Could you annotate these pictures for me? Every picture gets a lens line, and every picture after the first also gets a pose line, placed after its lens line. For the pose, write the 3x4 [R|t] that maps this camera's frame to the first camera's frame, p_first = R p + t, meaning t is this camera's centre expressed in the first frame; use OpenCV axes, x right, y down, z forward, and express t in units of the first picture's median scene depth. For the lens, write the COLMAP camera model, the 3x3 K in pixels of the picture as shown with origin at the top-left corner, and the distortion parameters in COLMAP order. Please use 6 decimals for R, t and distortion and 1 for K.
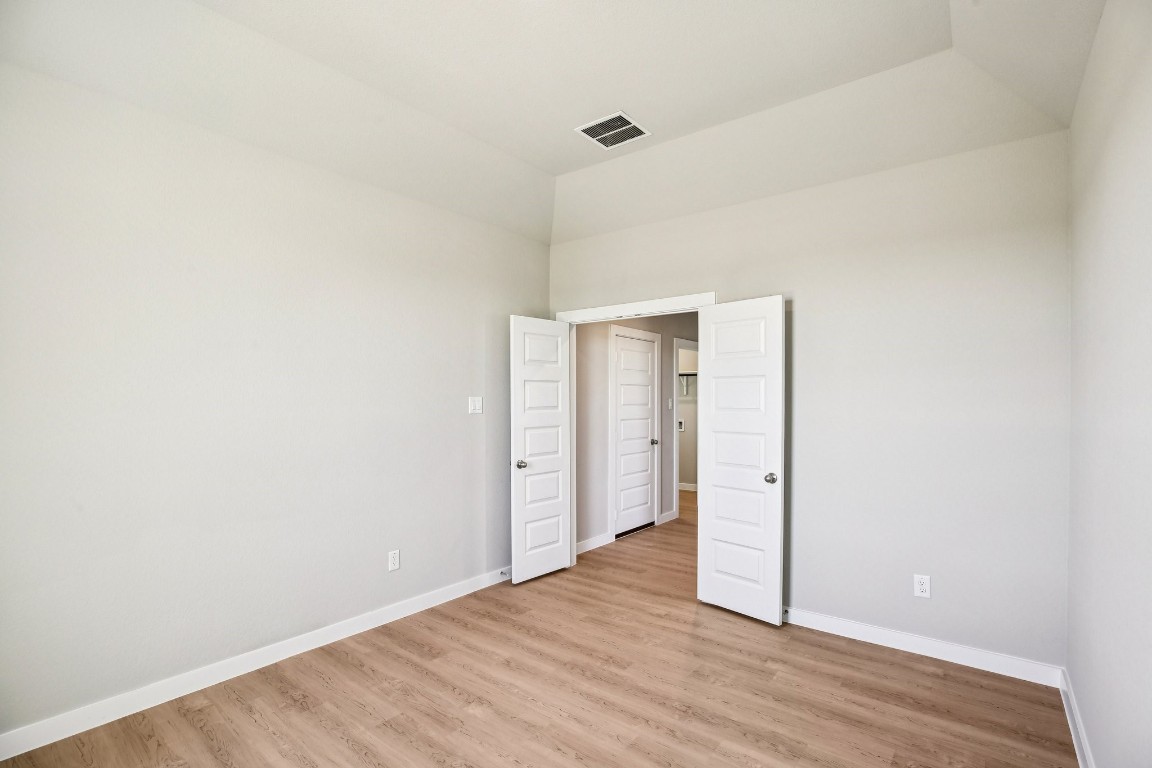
lens RADIAL K [[531.9, 0, 572.9], [0, 531.9, 392.6], [0, 0, 1]] dist [-0.038943, 0.010496]
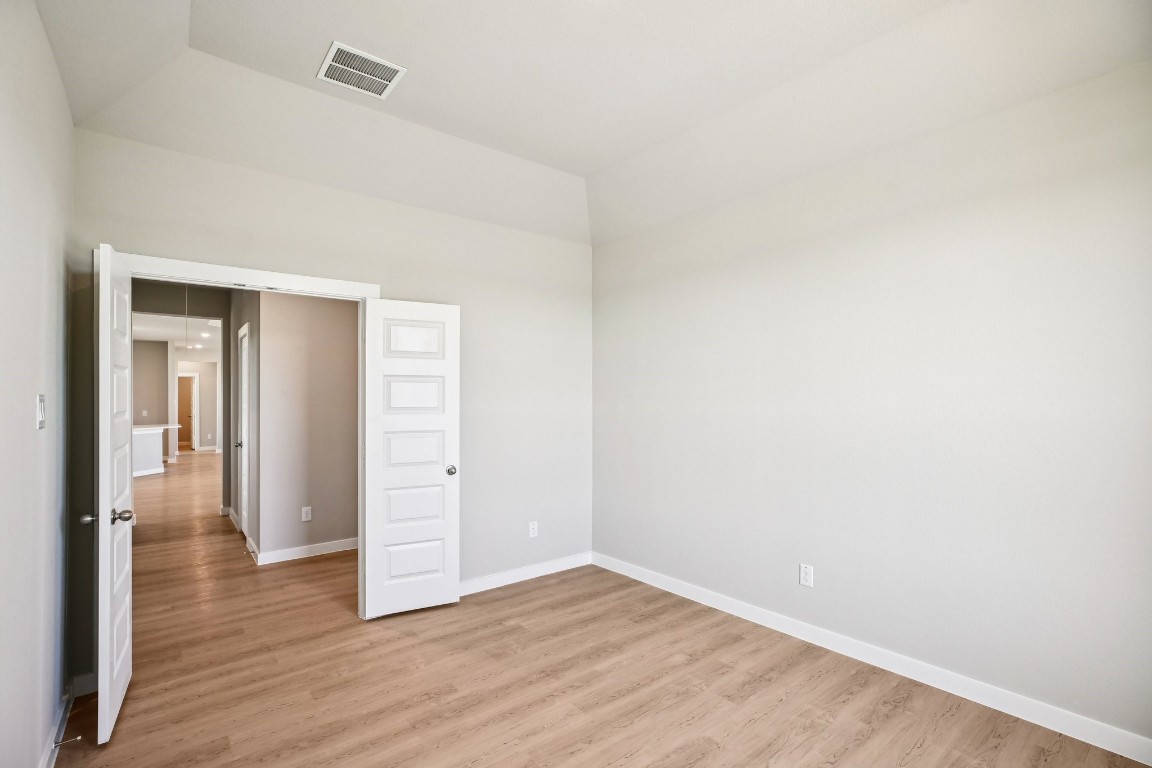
lens RADIAL K [[531.9, 0, 582.4], [0, 531.9, 387.7], [0, 0, 1]] dist [-0.038943, 0.010496]
pose [[0.226792, 0.014015, 0.973842, -0.698386], [-0.003784, 0.999902, -0.013509, 0.004773], [-0.973936, -0.000621, 0.226823, 0.533378]]
